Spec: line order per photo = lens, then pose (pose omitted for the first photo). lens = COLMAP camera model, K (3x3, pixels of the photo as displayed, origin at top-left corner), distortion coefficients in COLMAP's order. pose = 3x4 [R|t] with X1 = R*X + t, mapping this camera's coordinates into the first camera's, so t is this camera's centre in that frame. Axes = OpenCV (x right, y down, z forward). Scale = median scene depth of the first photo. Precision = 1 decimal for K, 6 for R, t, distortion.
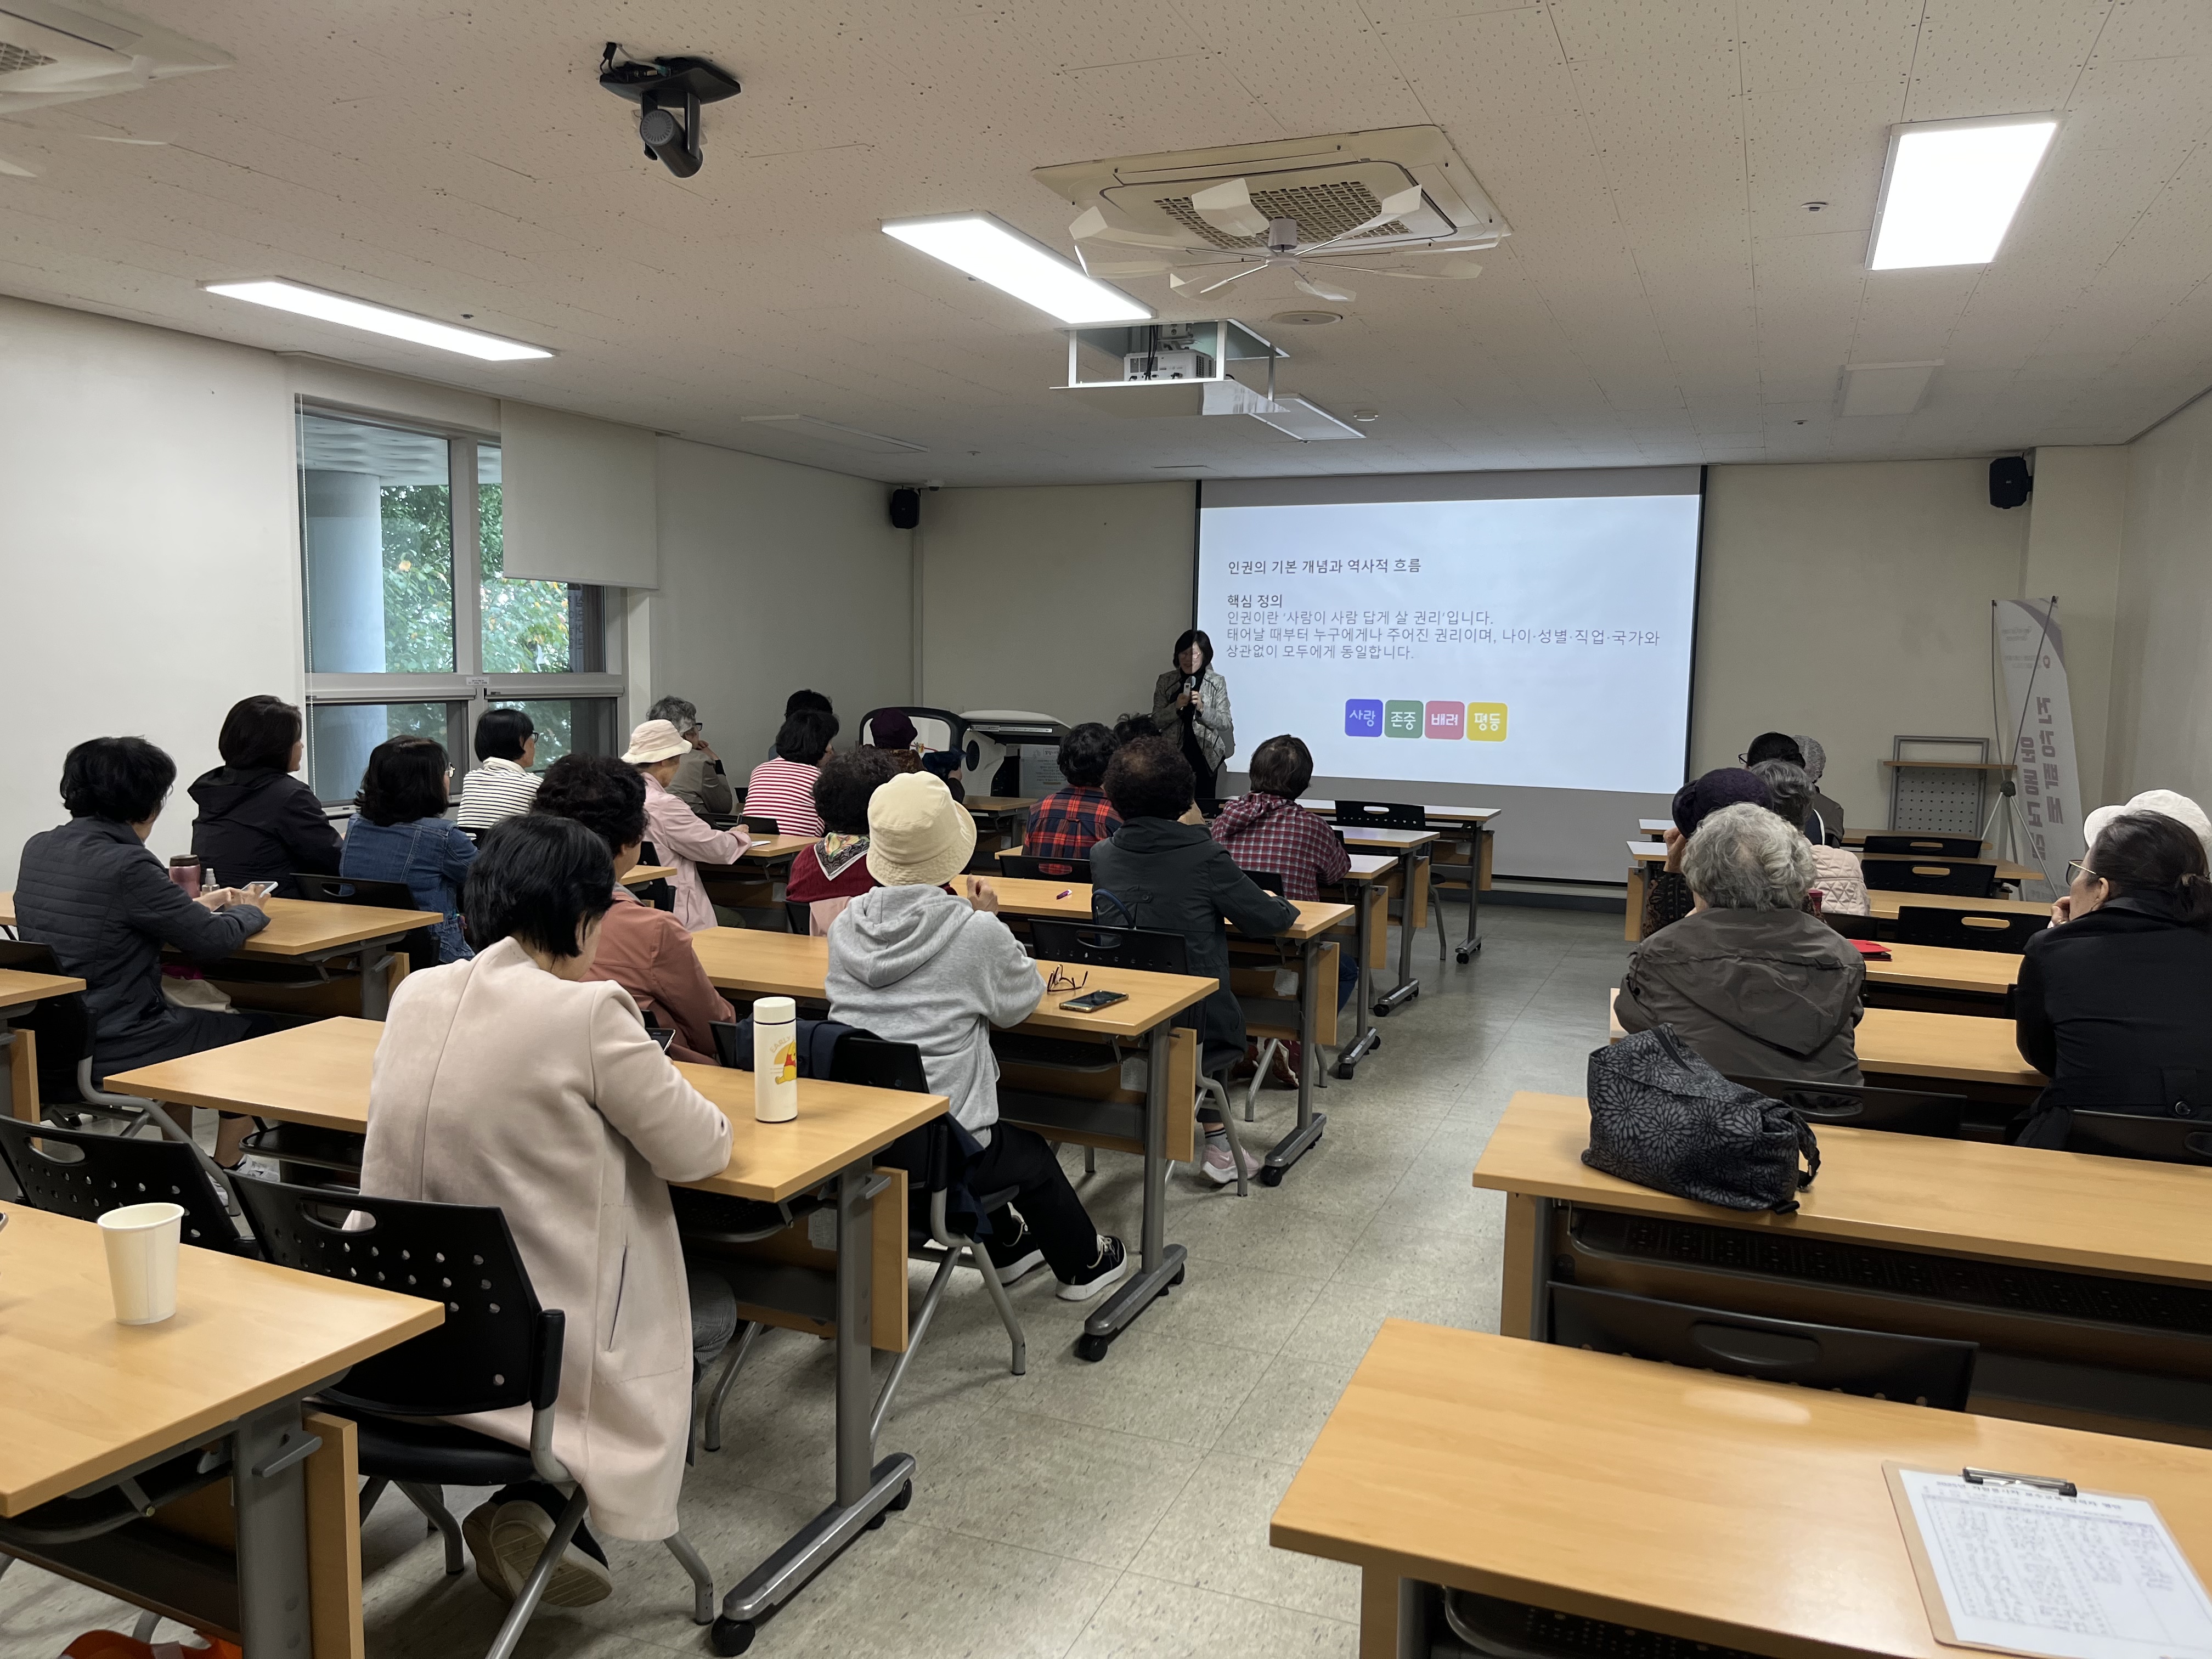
lens RADIAL K [[1662.4, 0, 1106.0], [0, 1662.4, 829.5], [0, 0, 1]] dist [0.065530, -0.076931]
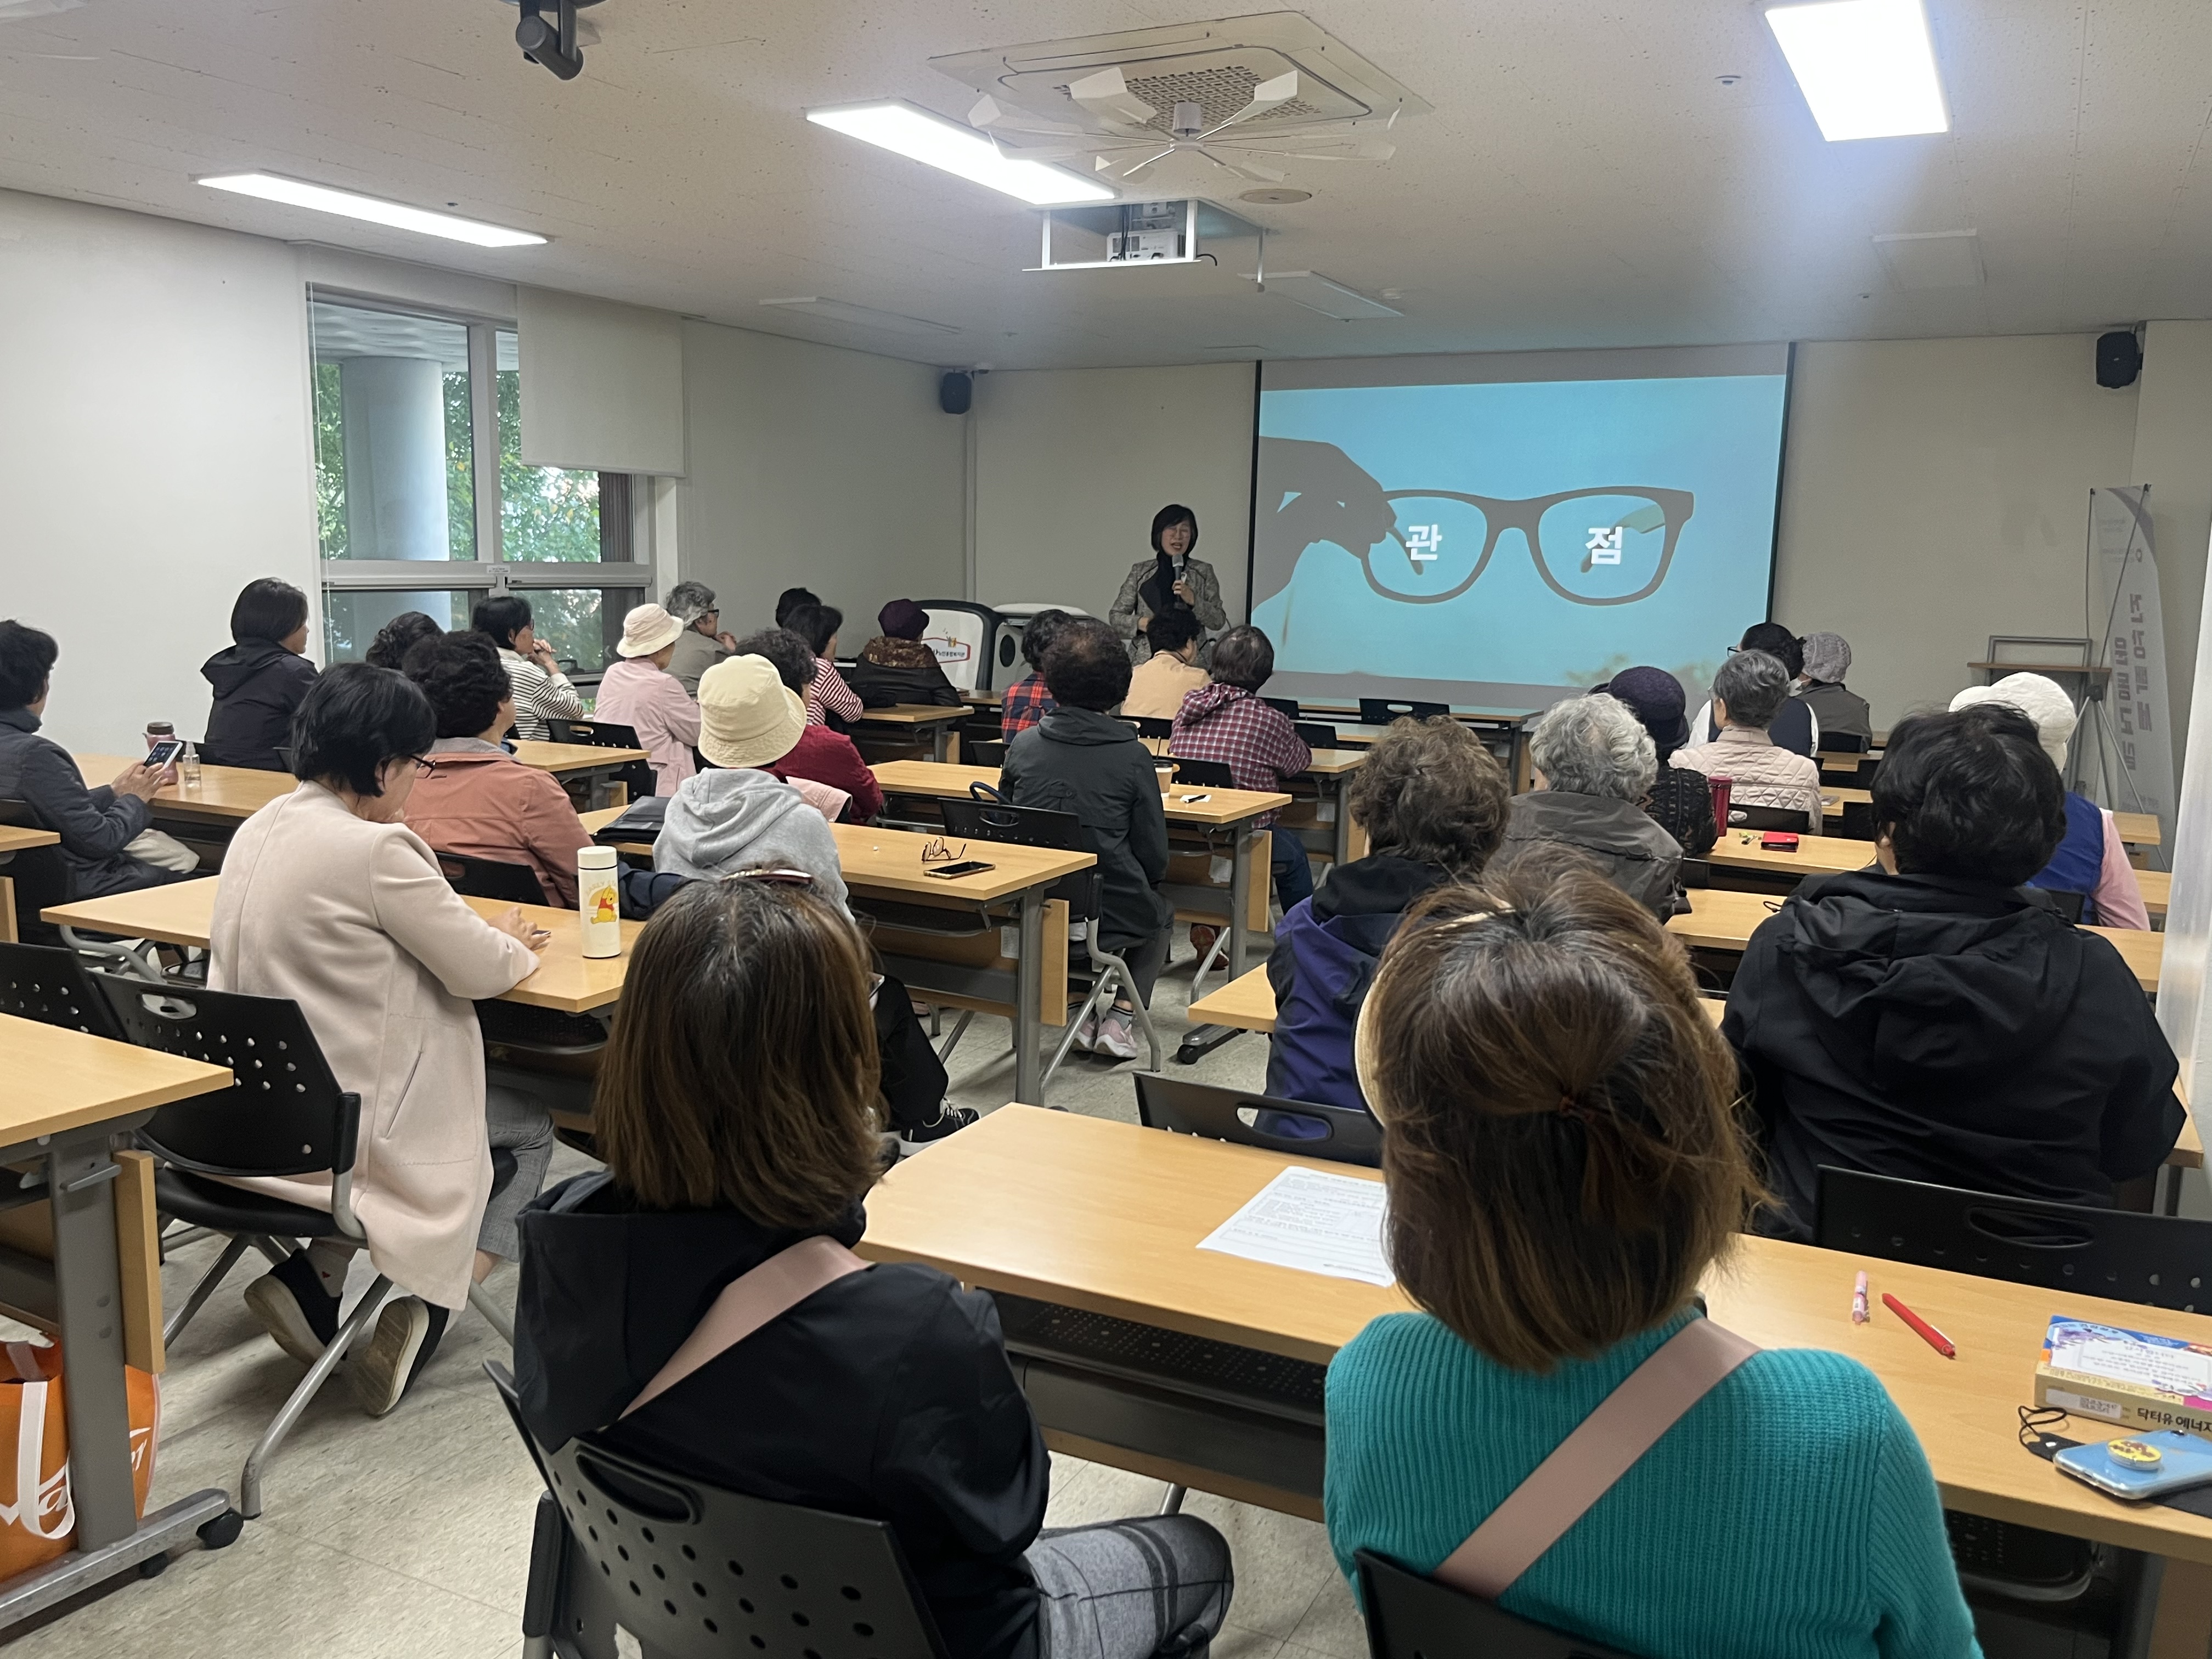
lens RADIAL K [[1800.6, 0, 1106.0], [0, 1800.6, 829.5], [0, 0, 1]] dist [0.080897, -0.105581]
pose [[0.995890, 0.017574, -0.088844, 0.123434], [-0.013336, 0.998755, 0.048077, 0.014613], [0.089578, -0.046694, 0.994885, -0.083529]]
